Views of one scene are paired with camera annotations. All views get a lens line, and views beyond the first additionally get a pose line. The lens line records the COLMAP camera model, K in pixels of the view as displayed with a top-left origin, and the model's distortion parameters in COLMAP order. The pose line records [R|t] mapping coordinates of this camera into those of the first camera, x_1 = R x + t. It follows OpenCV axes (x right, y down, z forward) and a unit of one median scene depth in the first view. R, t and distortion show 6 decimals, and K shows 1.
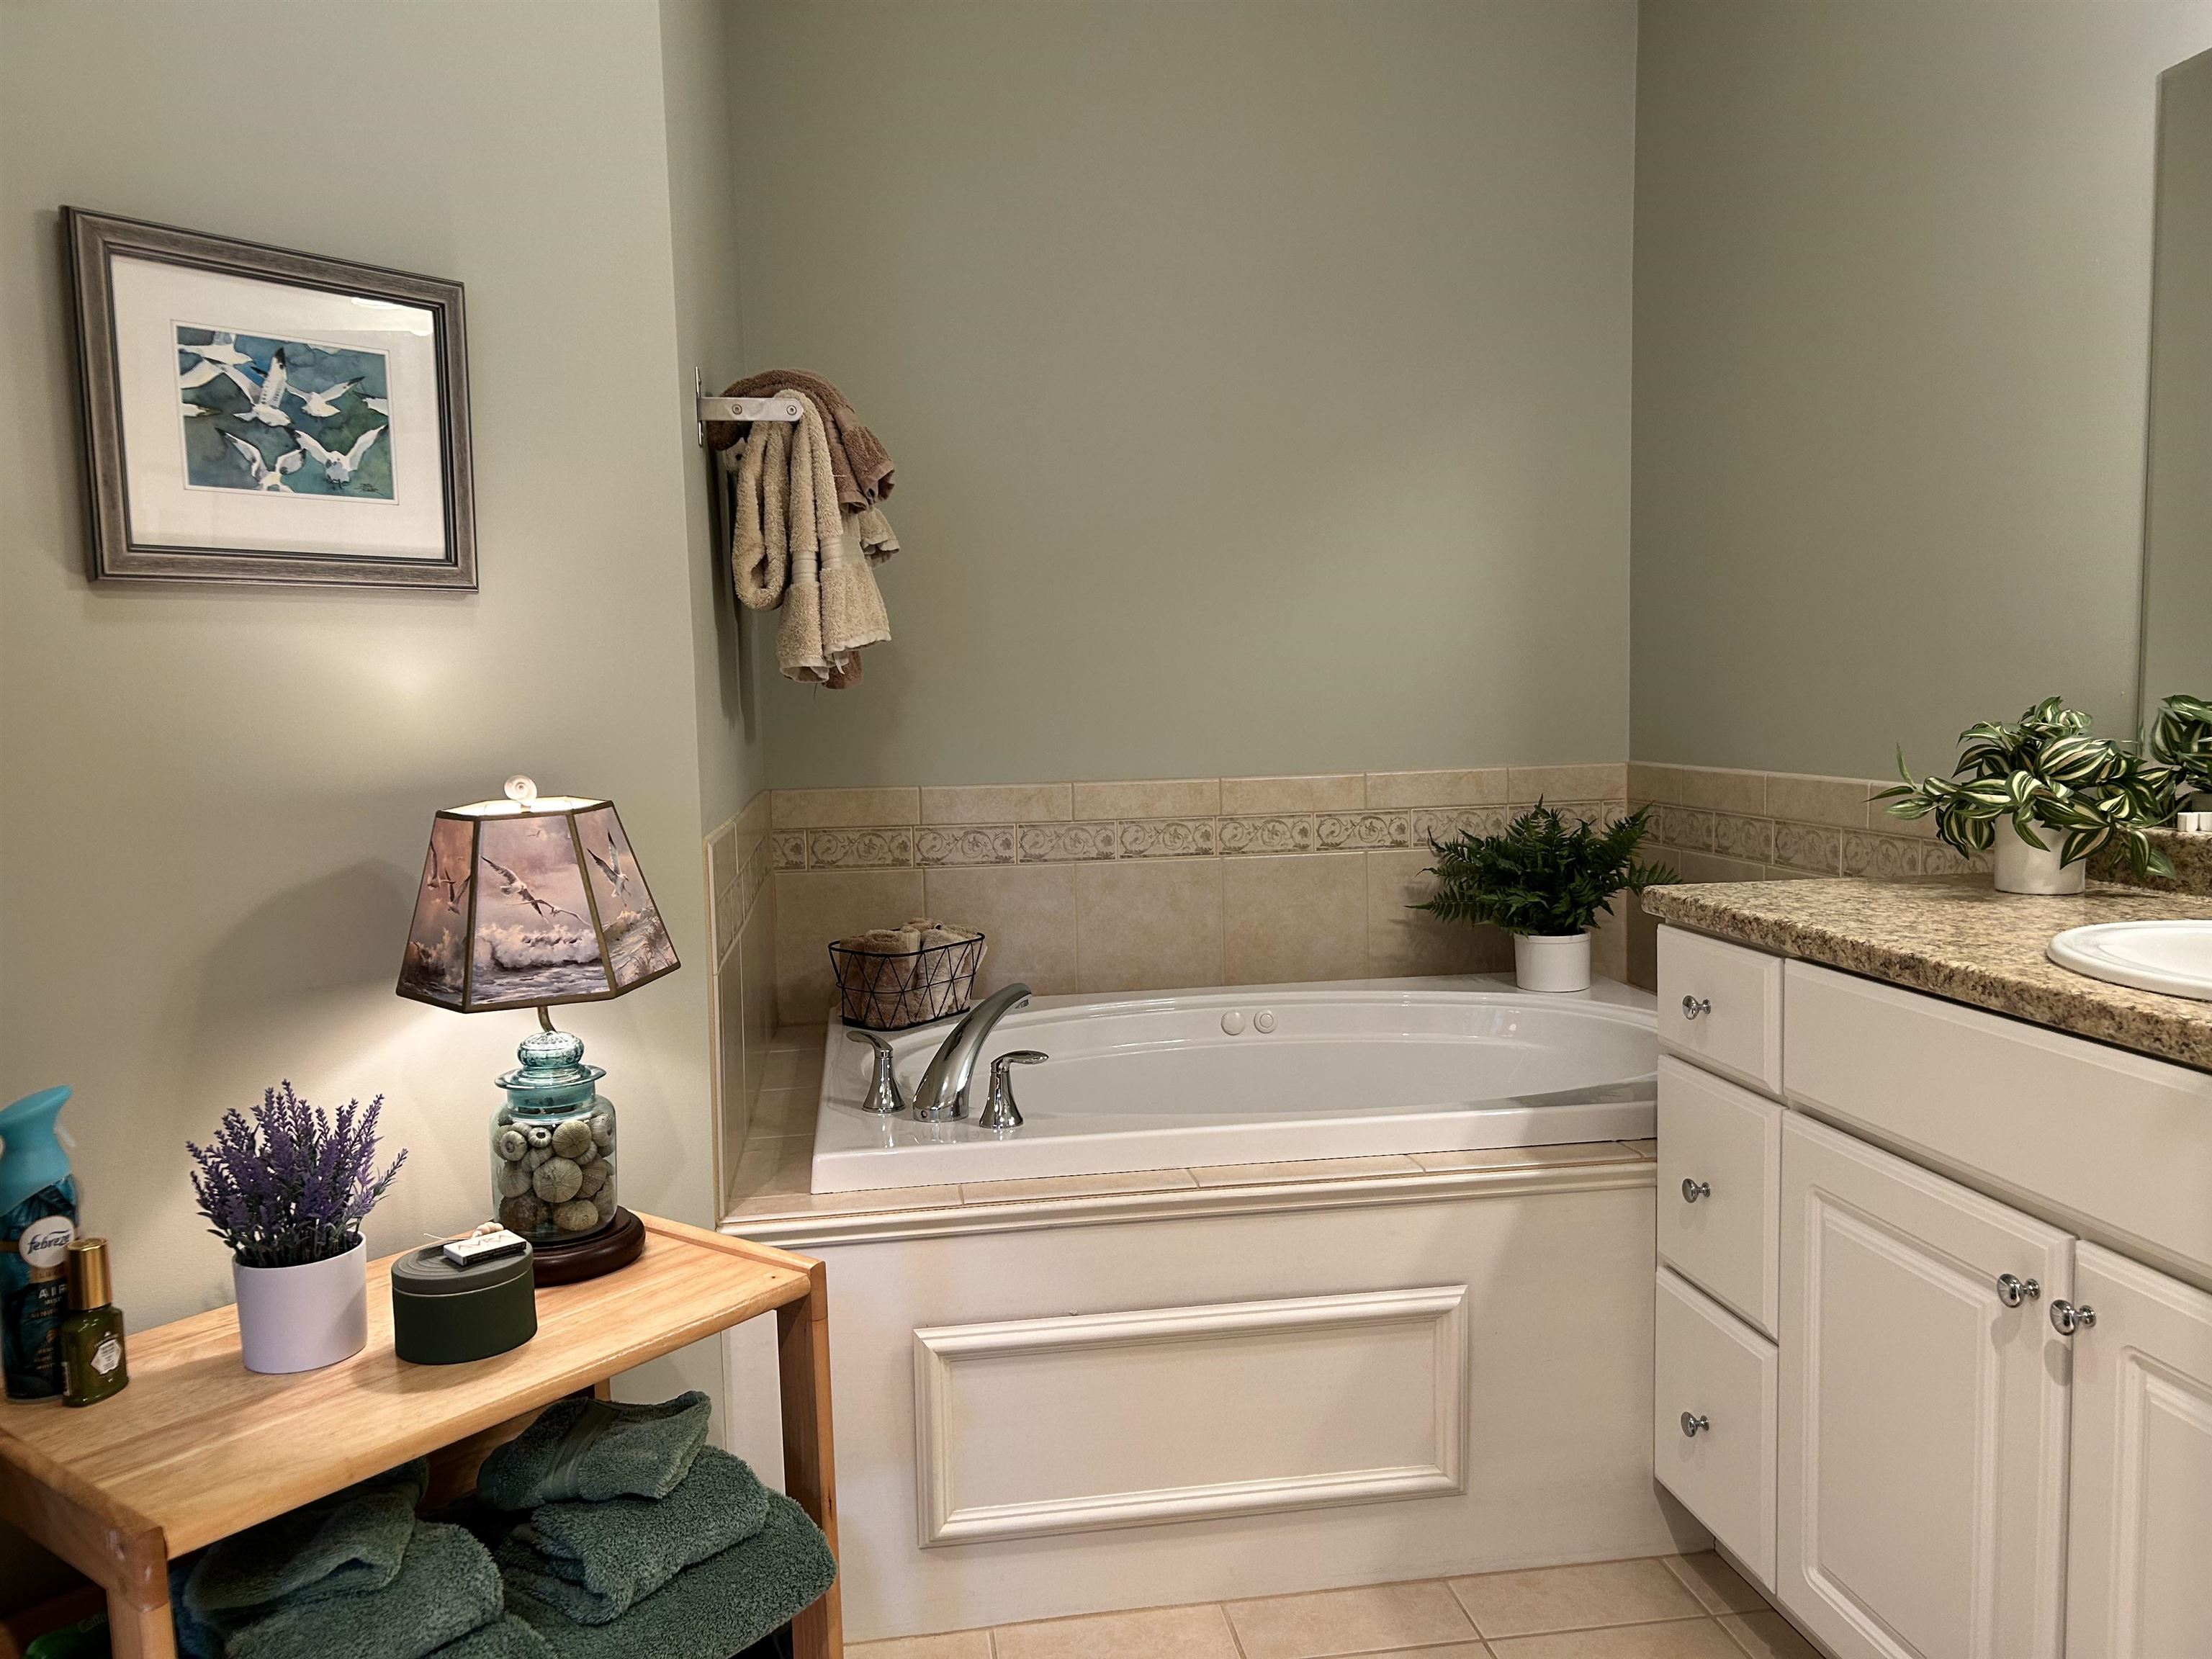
lens RADIAL K [[1663.1, 0, 1106.2], [0, 1663.1, 846.3], [0, 0, 1]] dist [0.061975, -0.070339]
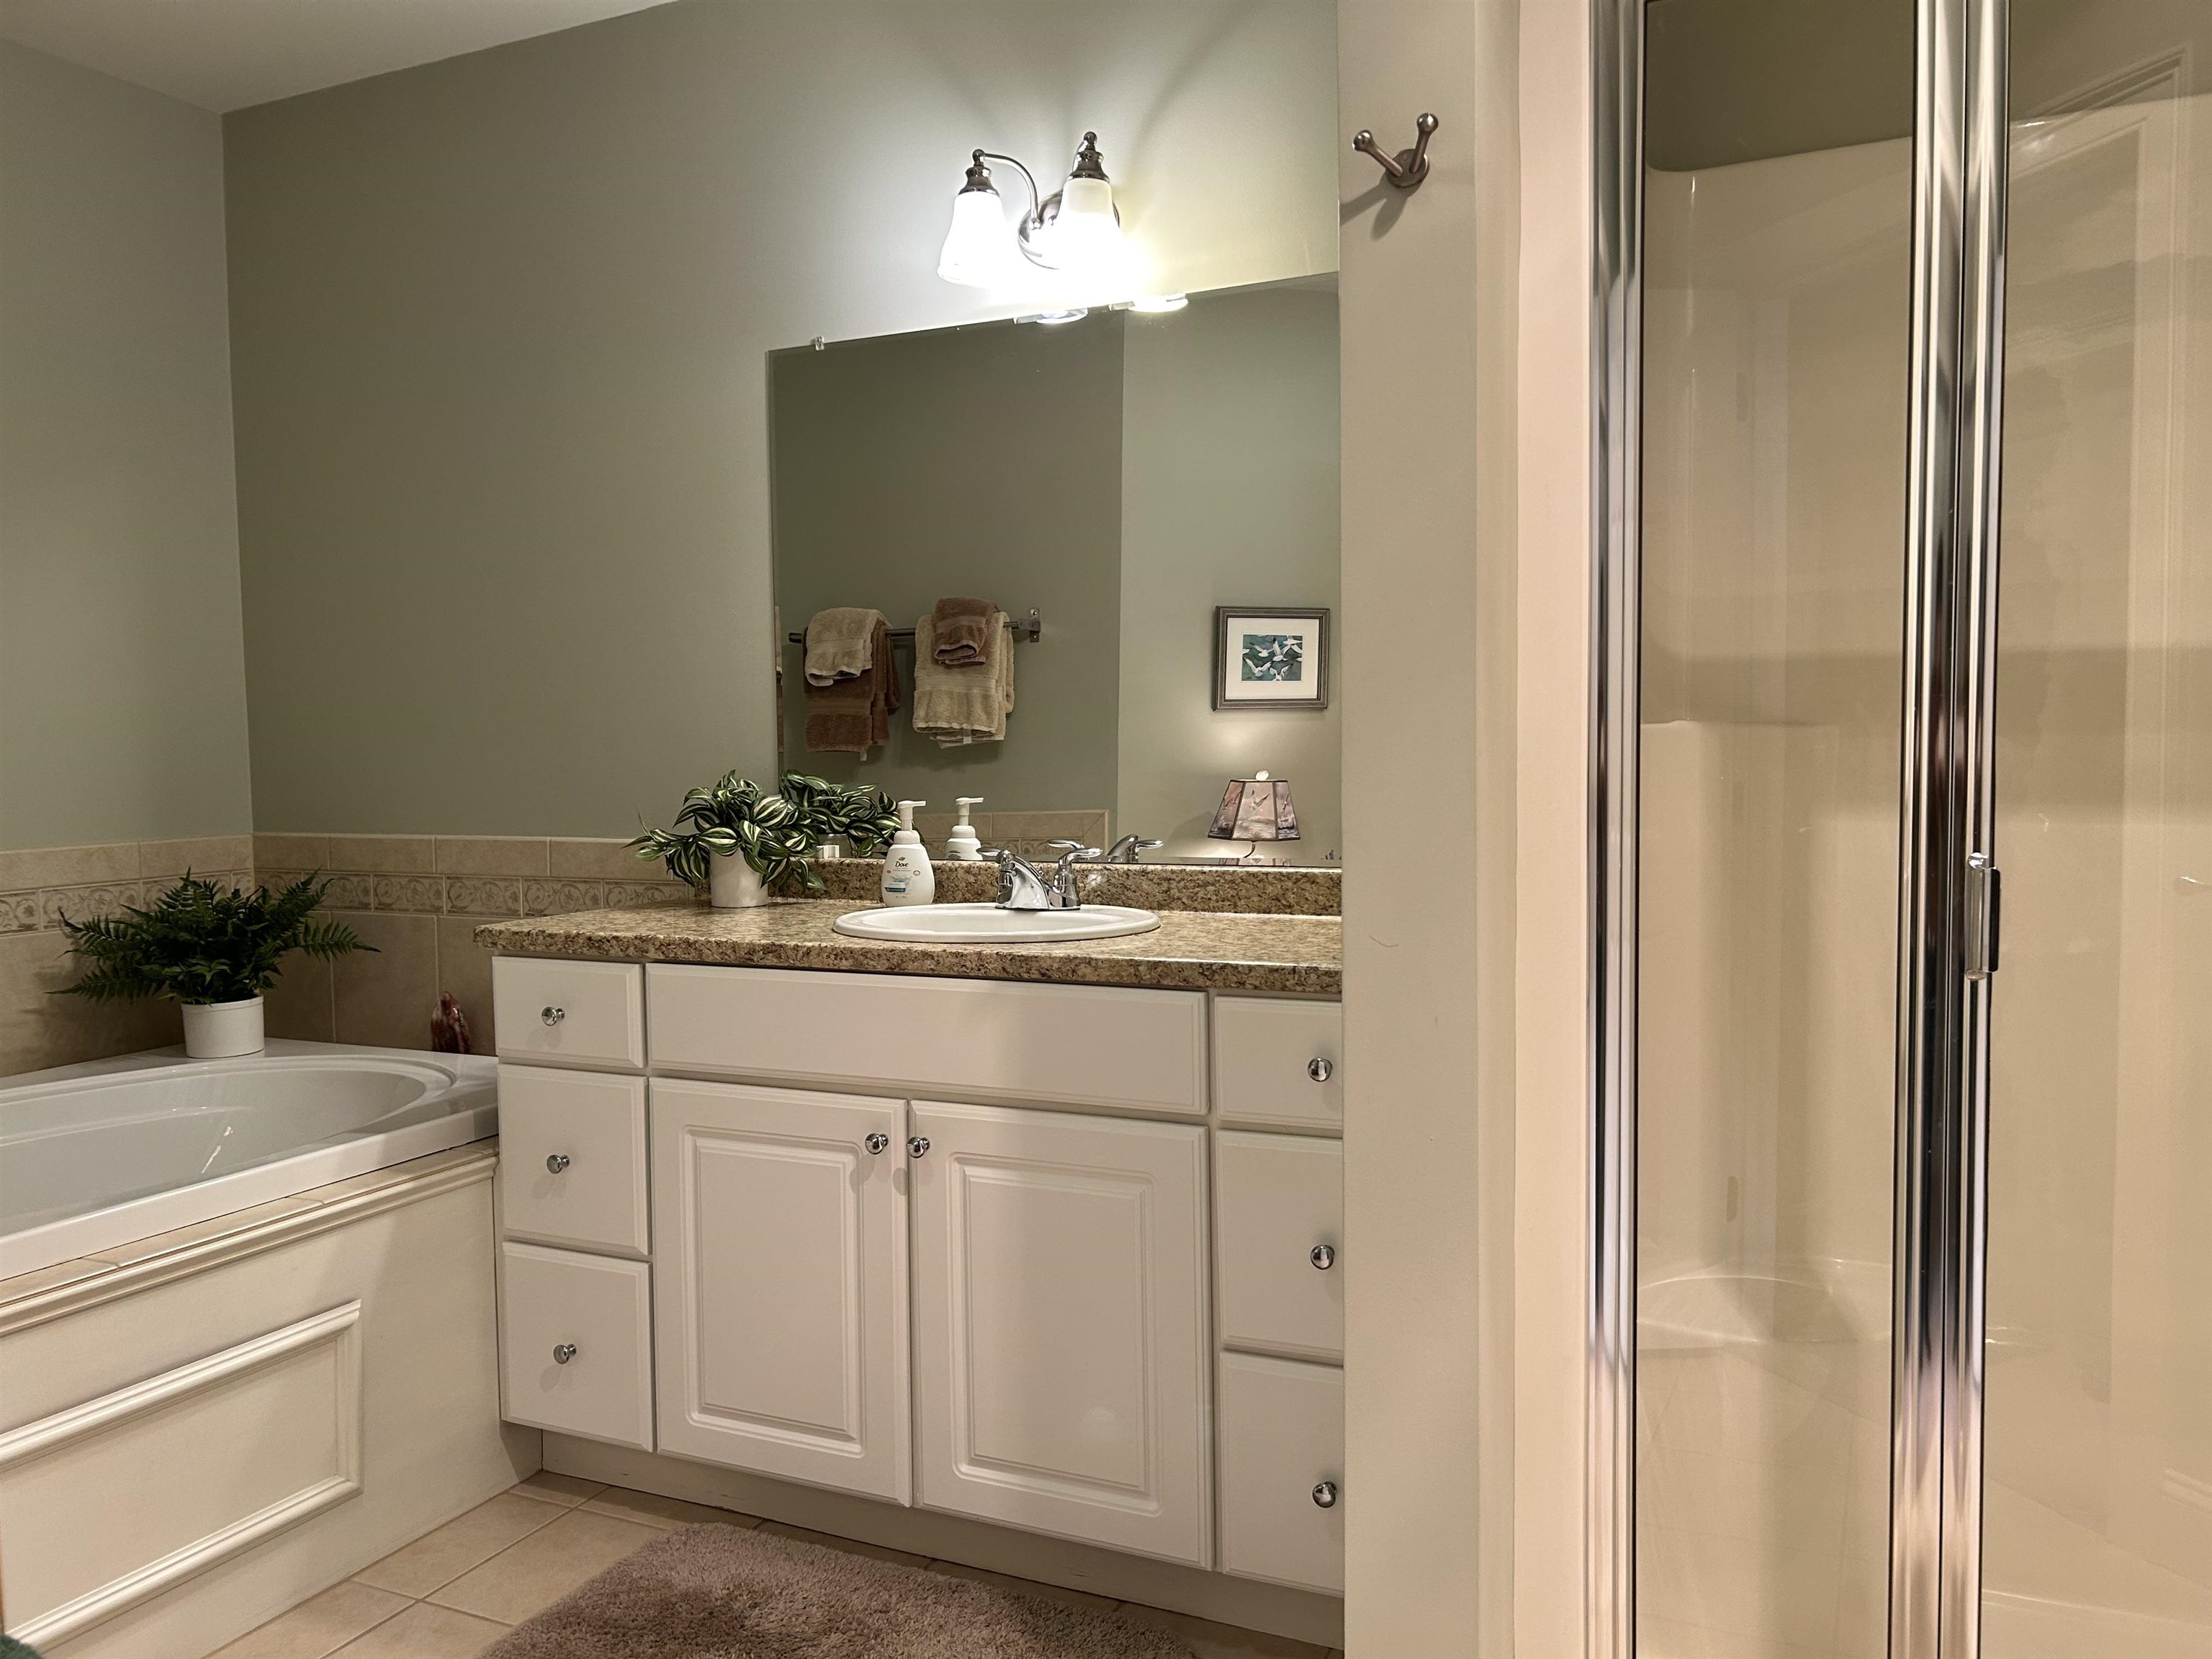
lens RADIAL K [[1663.1, 0, 1093.3], [0, 1663.1, 836.3], [0, 0, 1]] dist [0.061975, -0.070339]
pose [[0.562647, -0.032502, 0.826058, -0.423464], [0.076570, 0.996980, -0.012926, 0.008752], [-0.823144, 0.070524, 0.563436, -0.045611]]
